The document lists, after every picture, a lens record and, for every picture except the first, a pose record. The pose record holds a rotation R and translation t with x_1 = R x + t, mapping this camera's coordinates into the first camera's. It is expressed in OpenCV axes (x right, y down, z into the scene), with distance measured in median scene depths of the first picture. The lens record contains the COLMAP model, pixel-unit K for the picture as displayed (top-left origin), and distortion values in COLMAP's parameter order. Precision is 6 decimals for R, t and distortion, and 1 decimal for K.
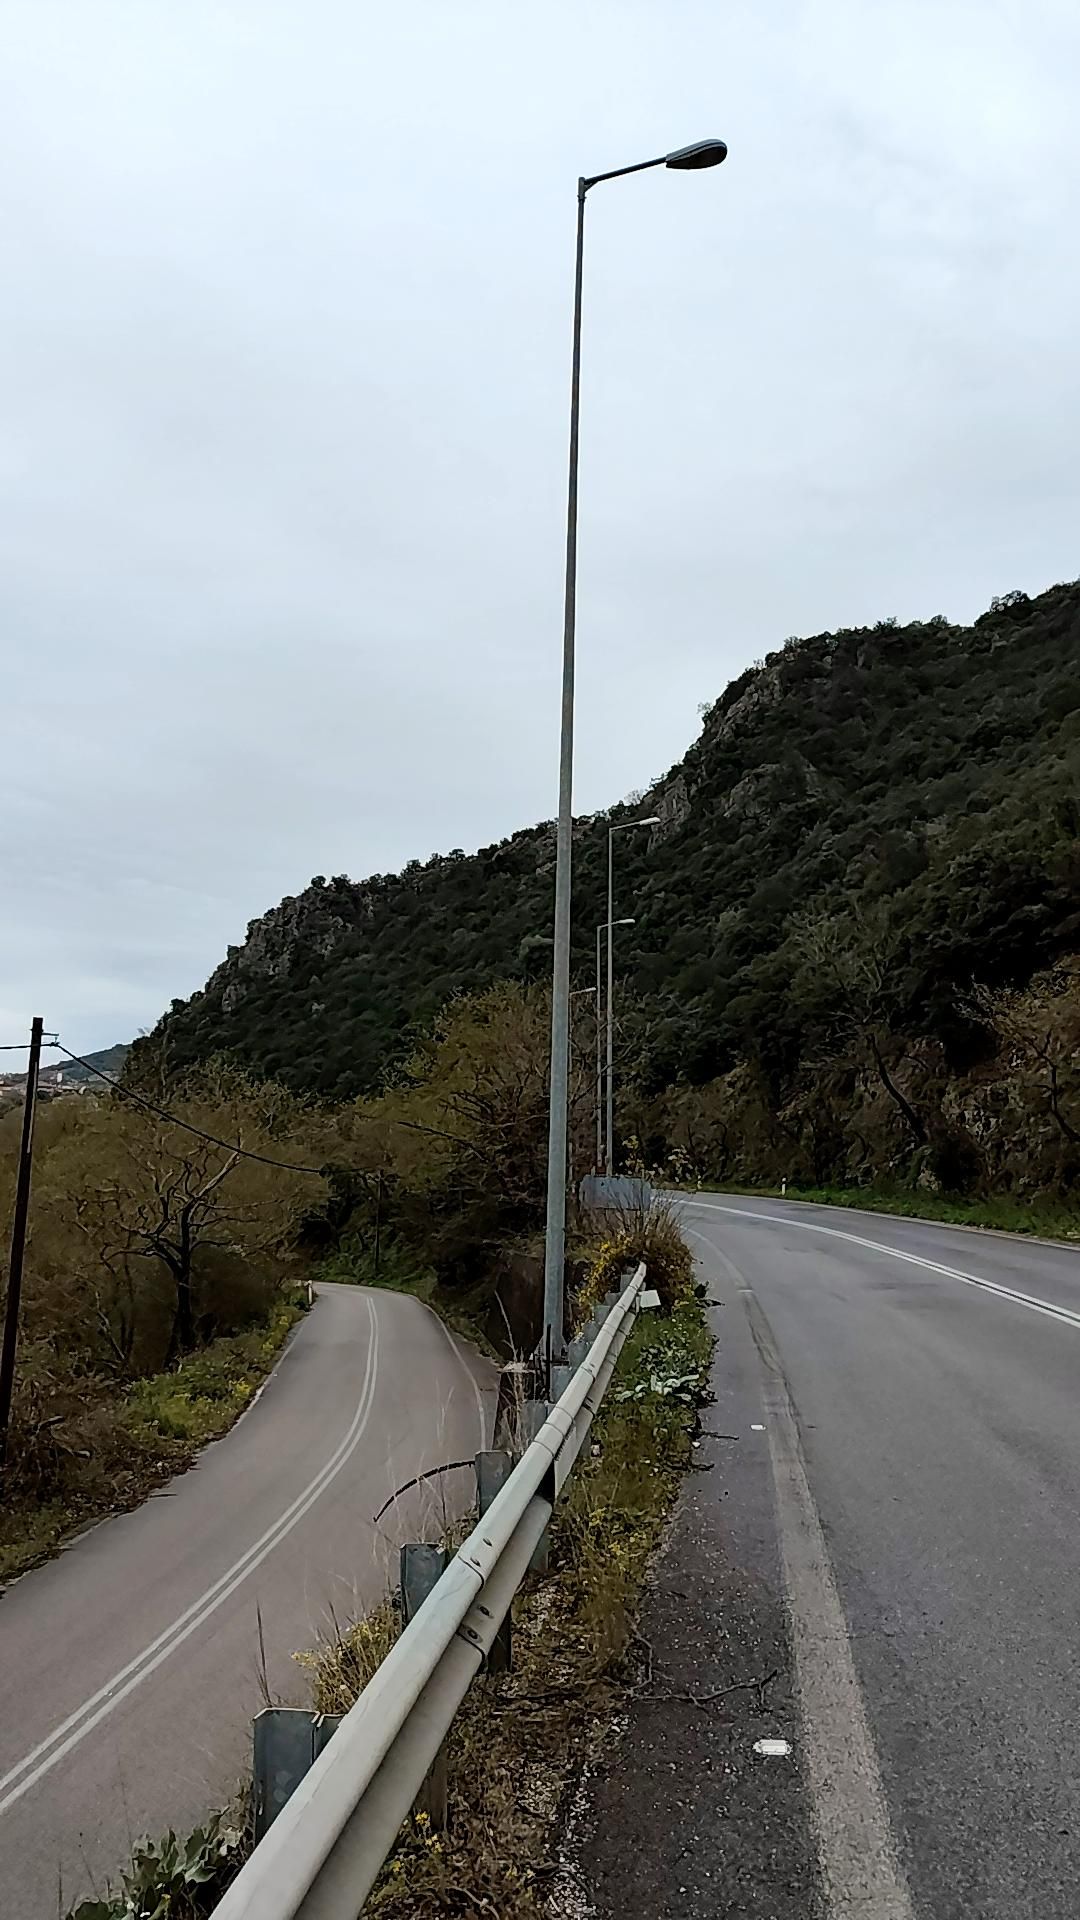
lens RADIAL K [[1344.6, 0, 587.5], [0, 1344.6, 903.8], [0, 0, 1]] dist [0.111952, 0.000183]
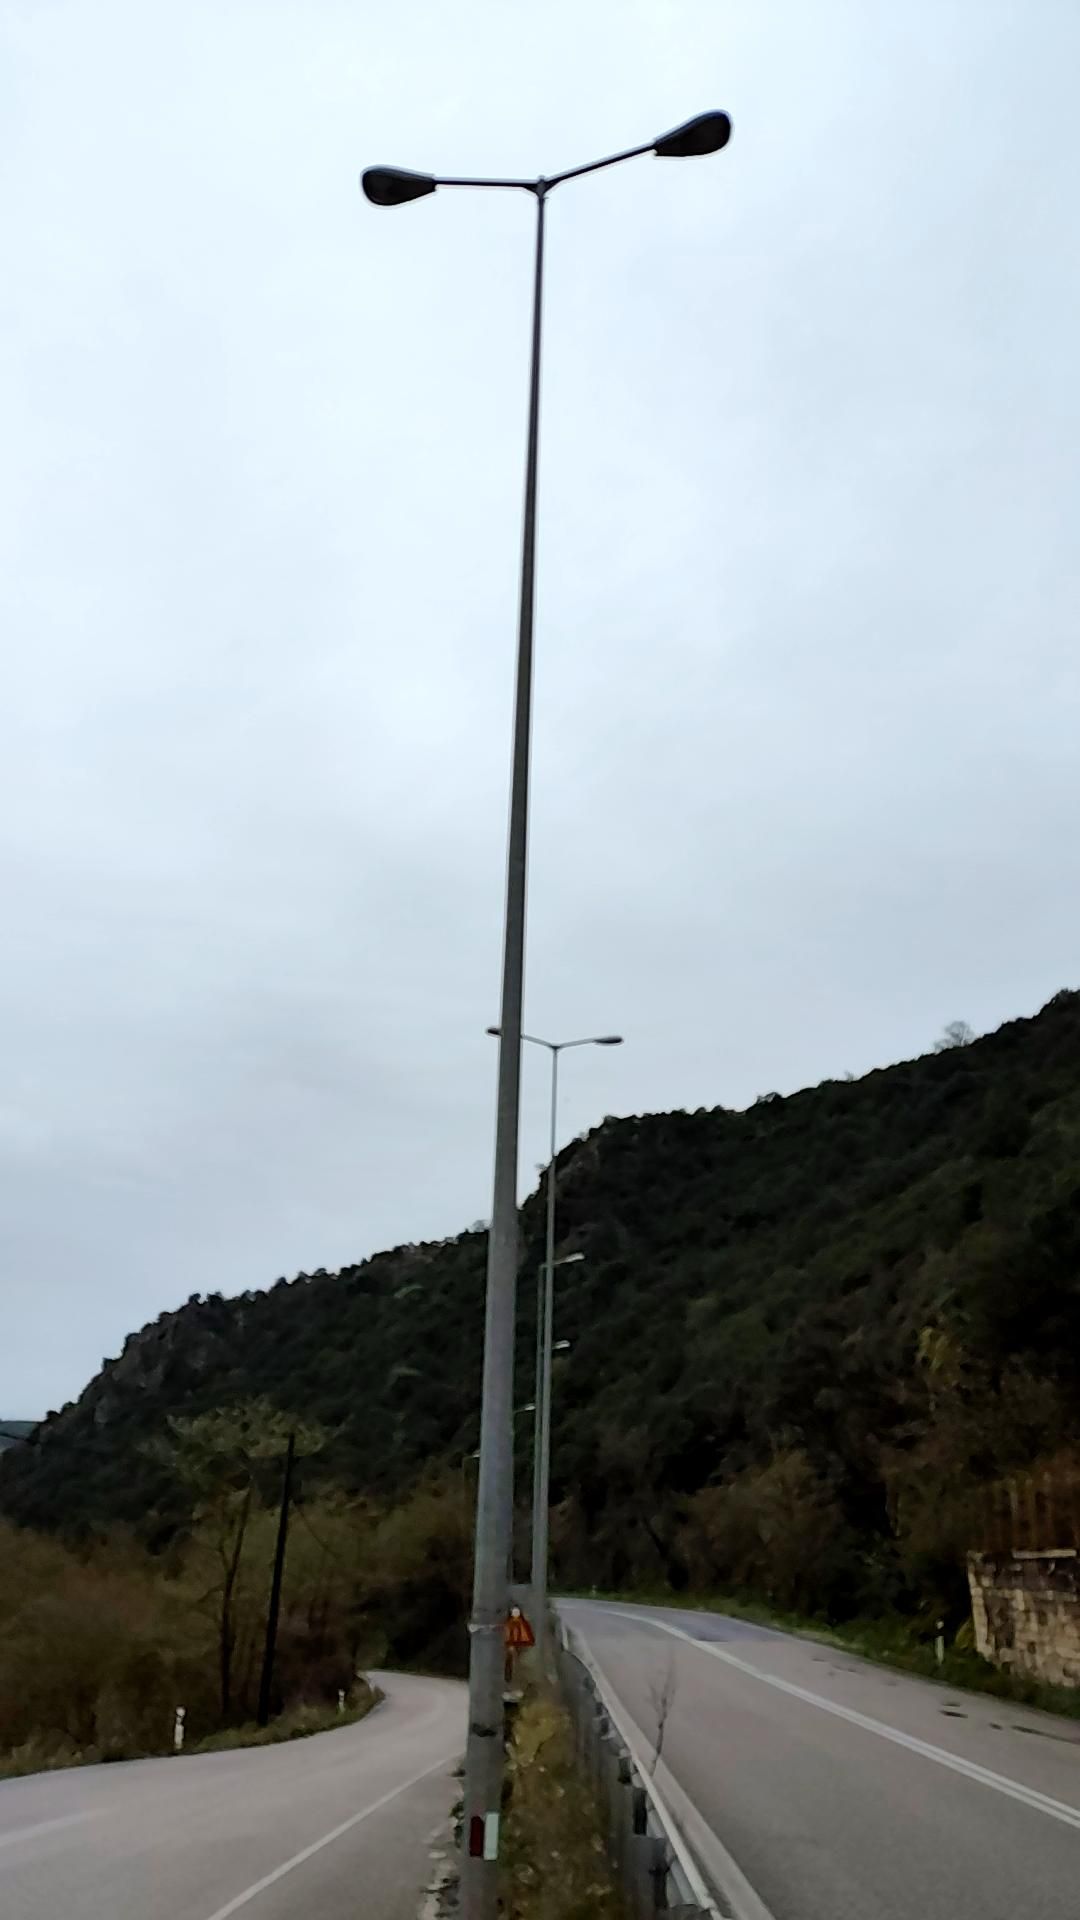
lens RADIAL K [[1304.9, 0, 535.9], [0, 1304.9, 952.5], [0, 0, 1]] dist [0.162705, -0.199935]
pose [[0.995824, 0.034200, 0.084645, -0.030781], [-0.012875, 0.970522, -0.240667, -0.051679], [-0.090381, 0.238572, 0.966910, -0.258190]]
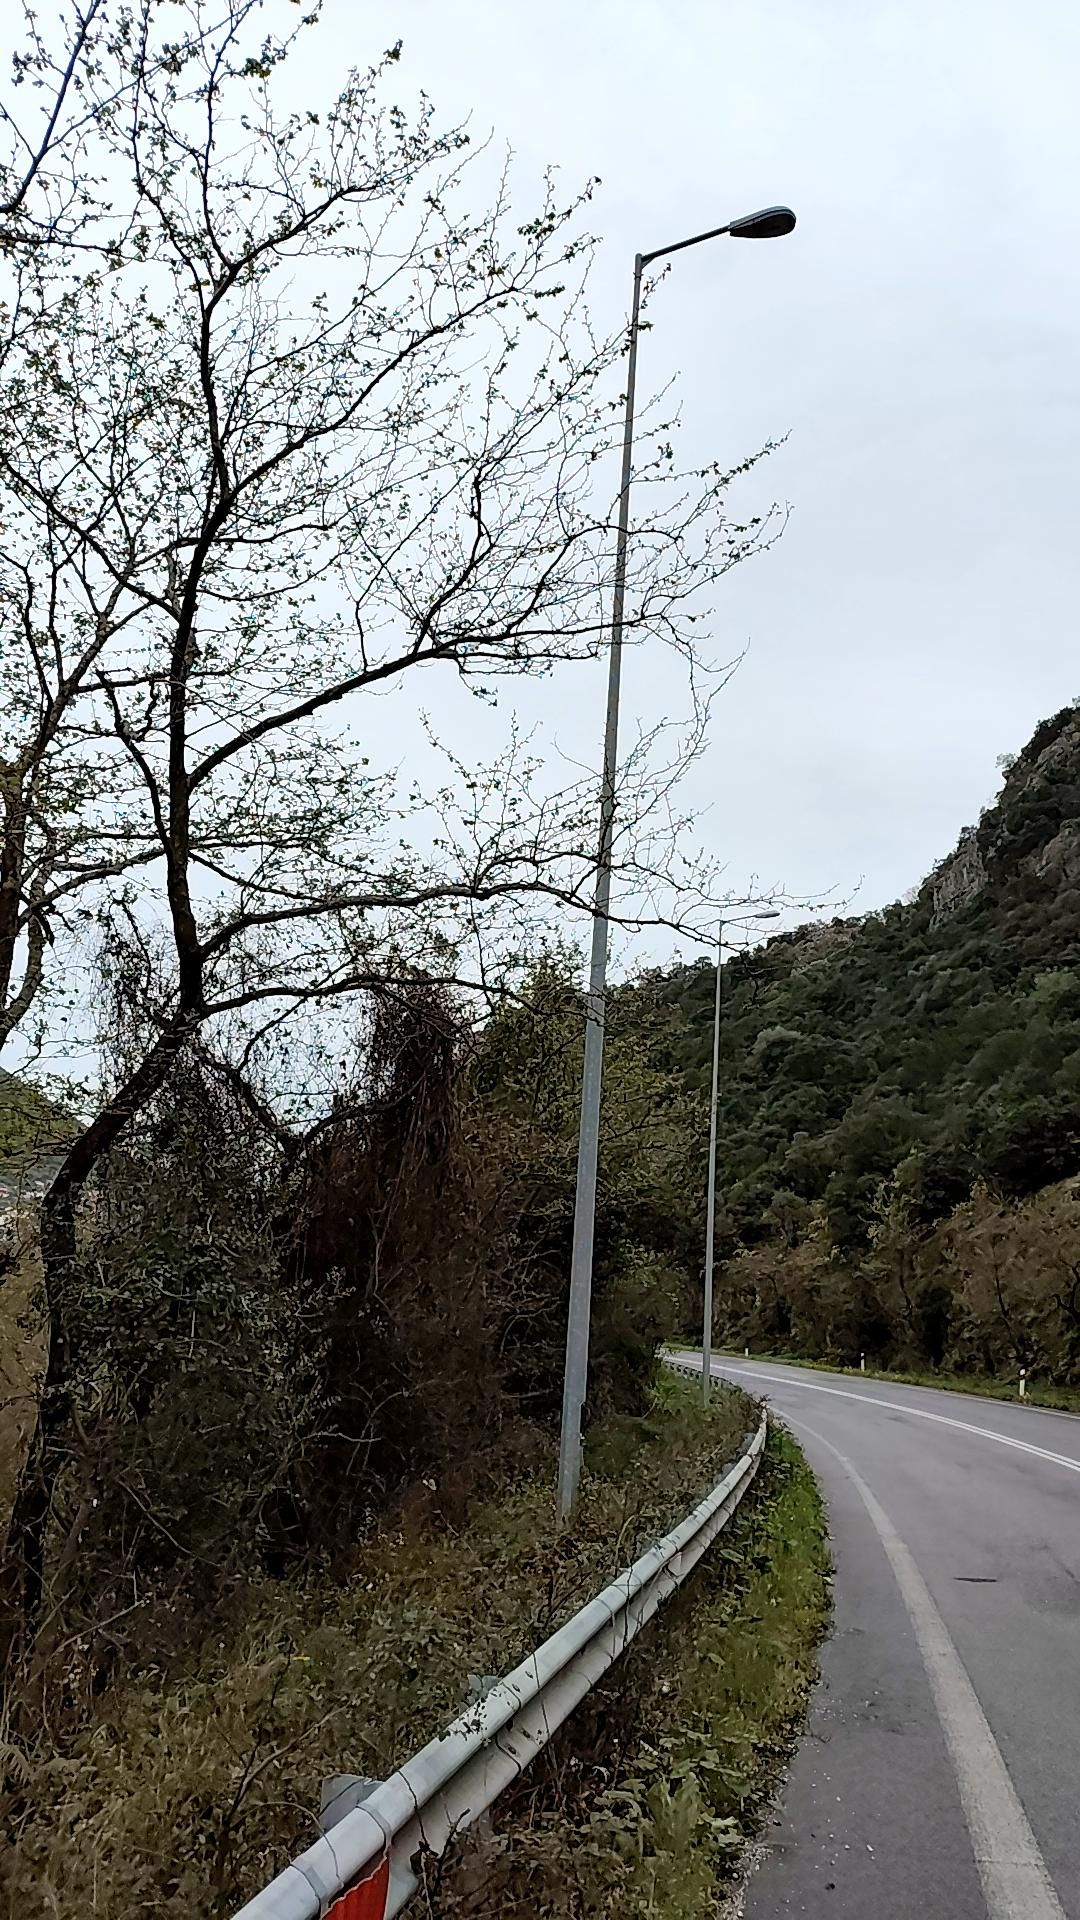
lens RADIAL K [[1349.2, 0, 592.8], [0, 1349.2, 891.3], [0, 0, 1]] dist [0.088326, -0.000727]
pose [[0.979411, 0.014052, -0.201385, 0.012952], [-0.039628, 0.991548, -0.123540, 0.044754], [0.197947, 0.128977, 0.971690, 0.212132]]
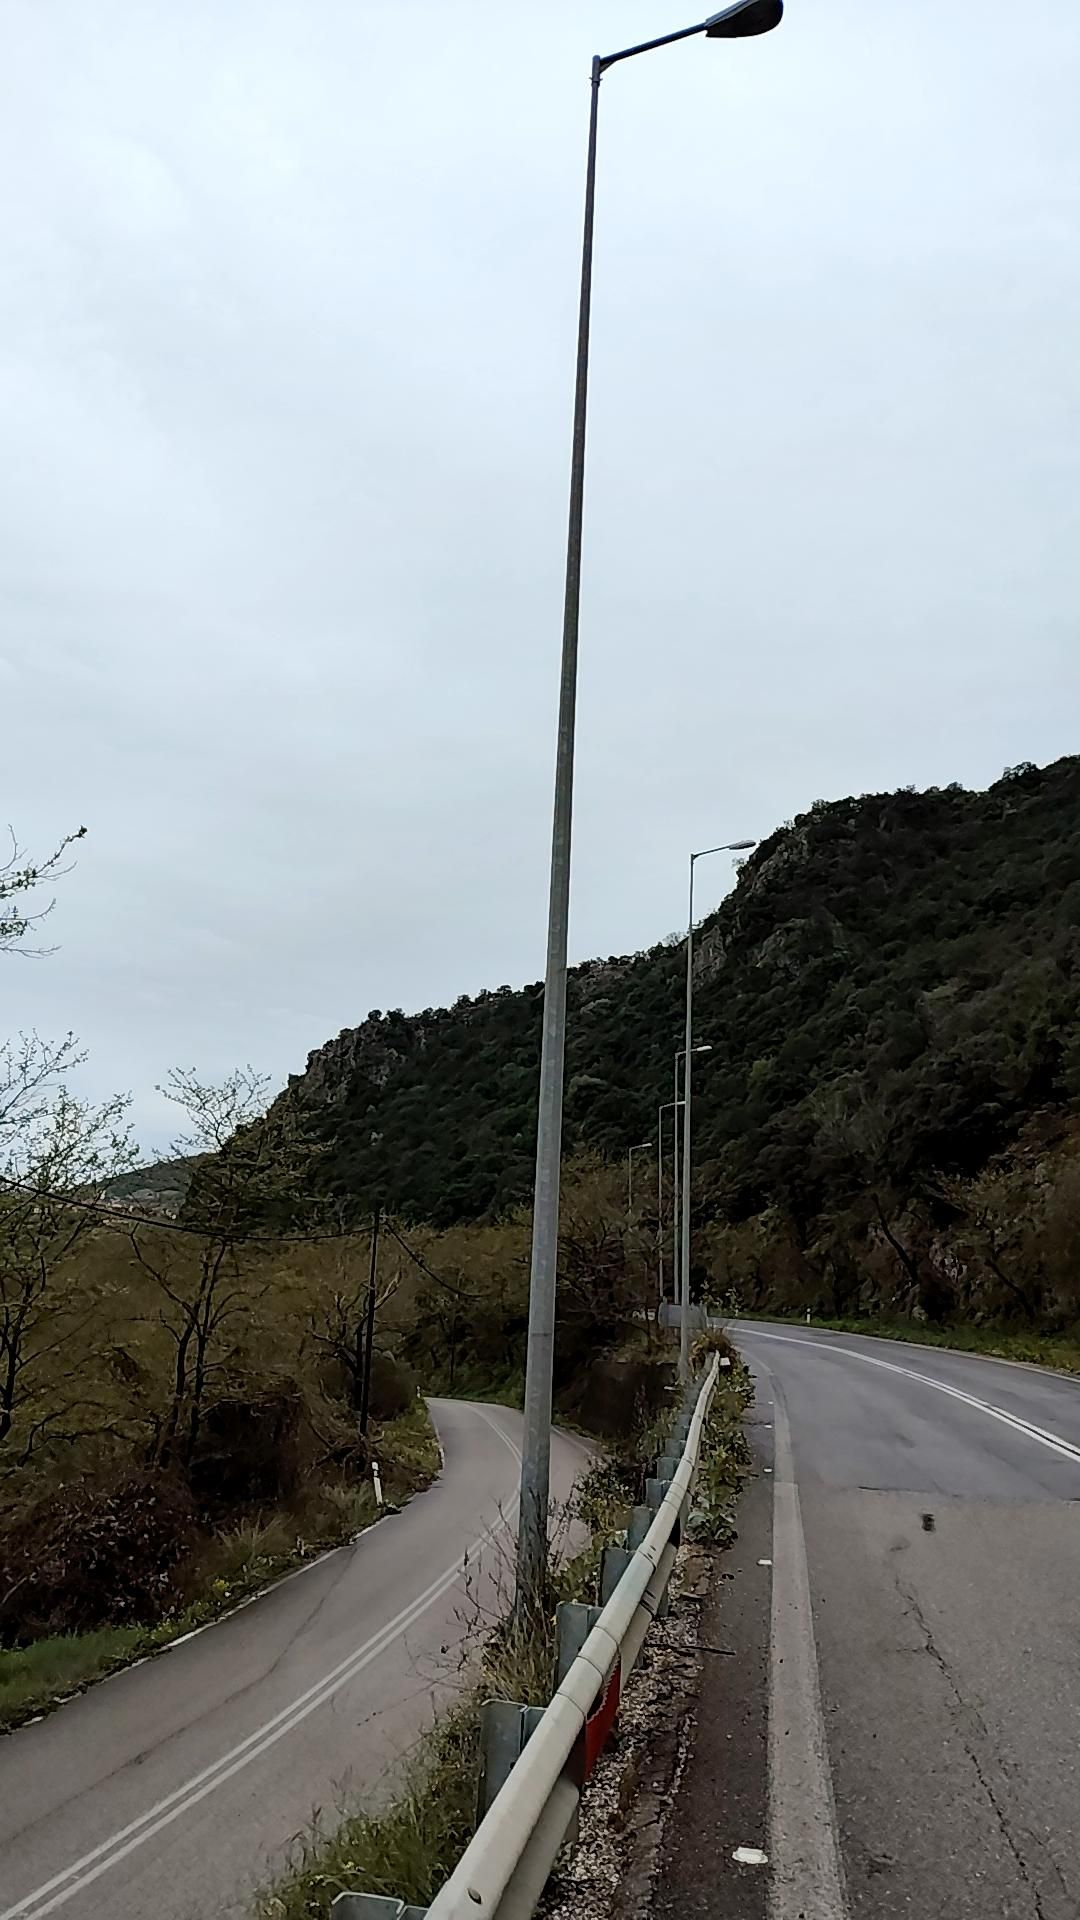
lens RADIAL K [[1331.6, 0, 571.6], [0, 1331.6, 921.5], [0, 0, 1]] dist [0.114955, 0.001364]
pose [[0.999287, 0.006706, -0.037149, -0.008149], [-0.009548, 0.996995, -0.076870, -0.016421], [0.036522, 0.077169, 0.996349, -0.081003]]
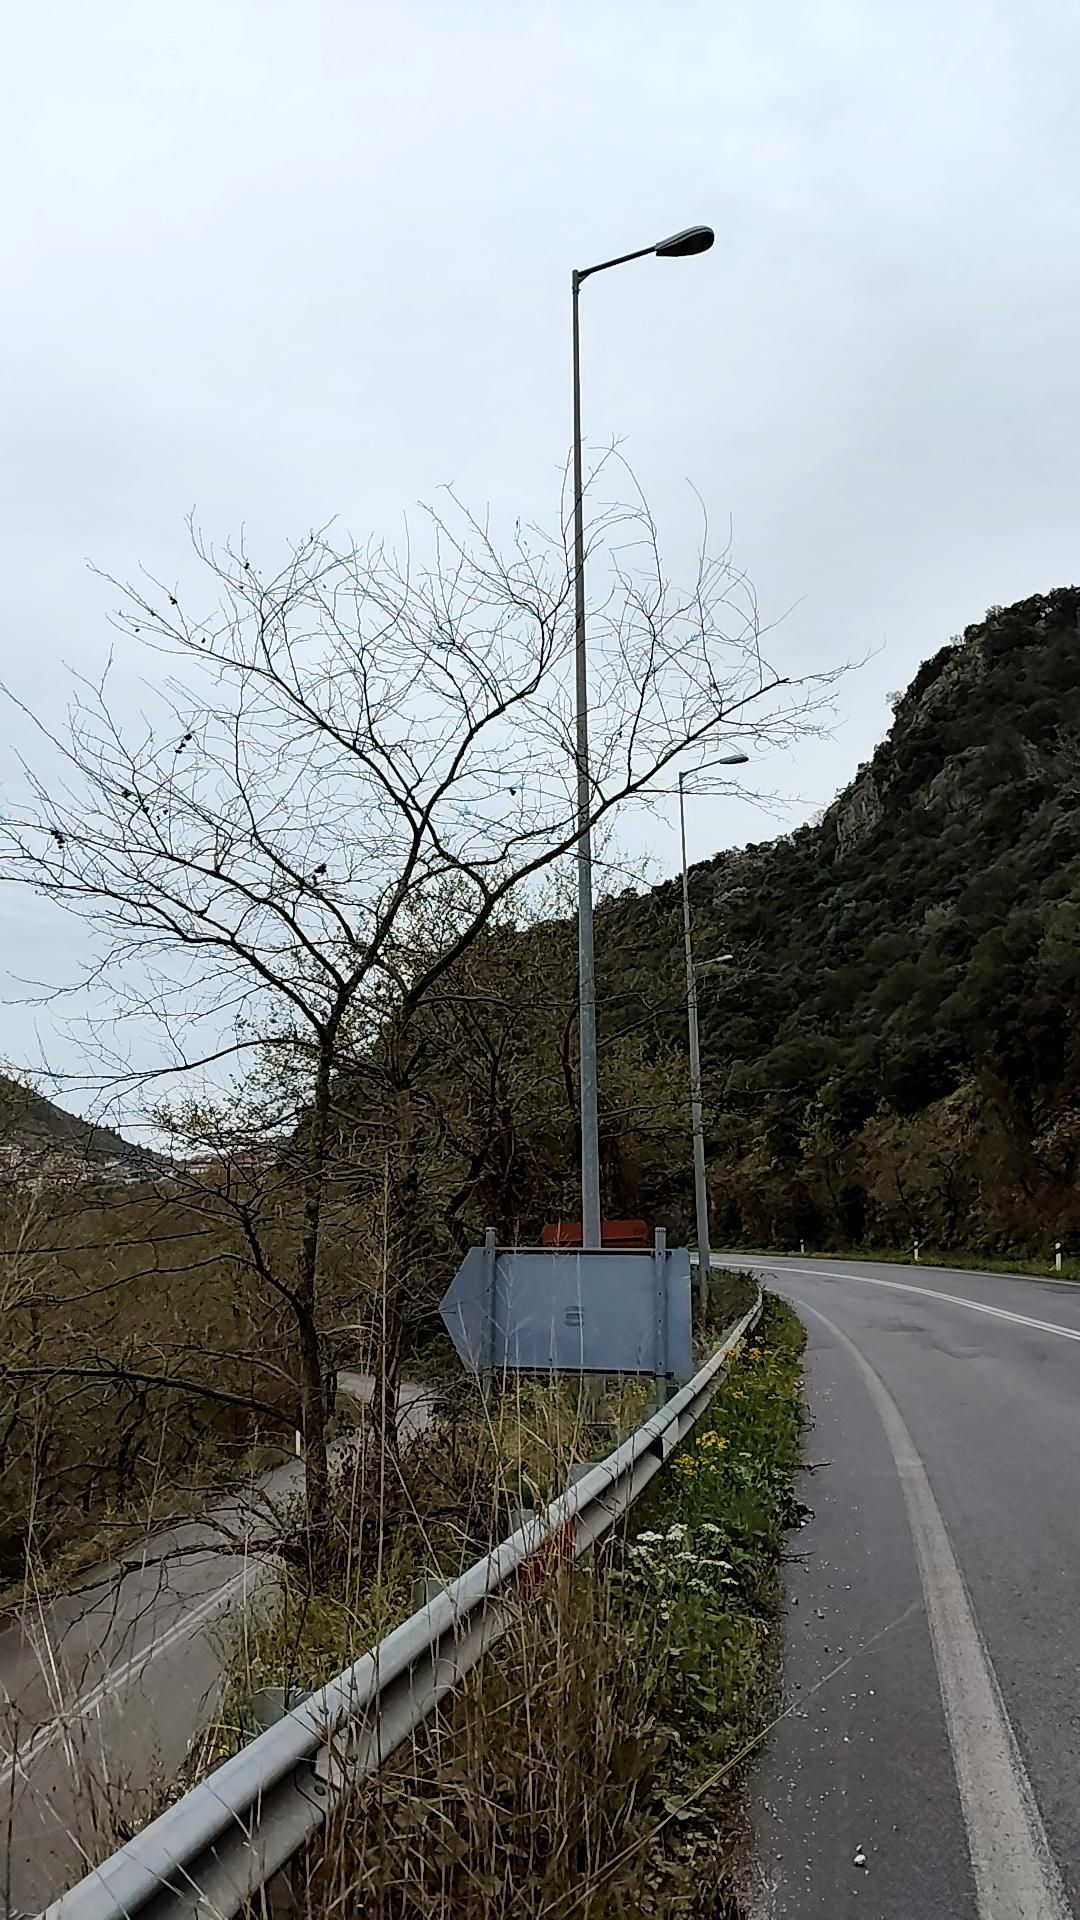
lens RADIAL K [[1344.6, 0, 587.5], [0, 1344.6, 903.8], [0, 0, 1]] dist [0.111952, 0.000183]
pose [[0.988115, -0.052361, -0.144521, 0.012479], [0.045238, 0.997615, -0.052141, 0.027076], [0.146907, 0.044983, 0.988127, 0.130837]]
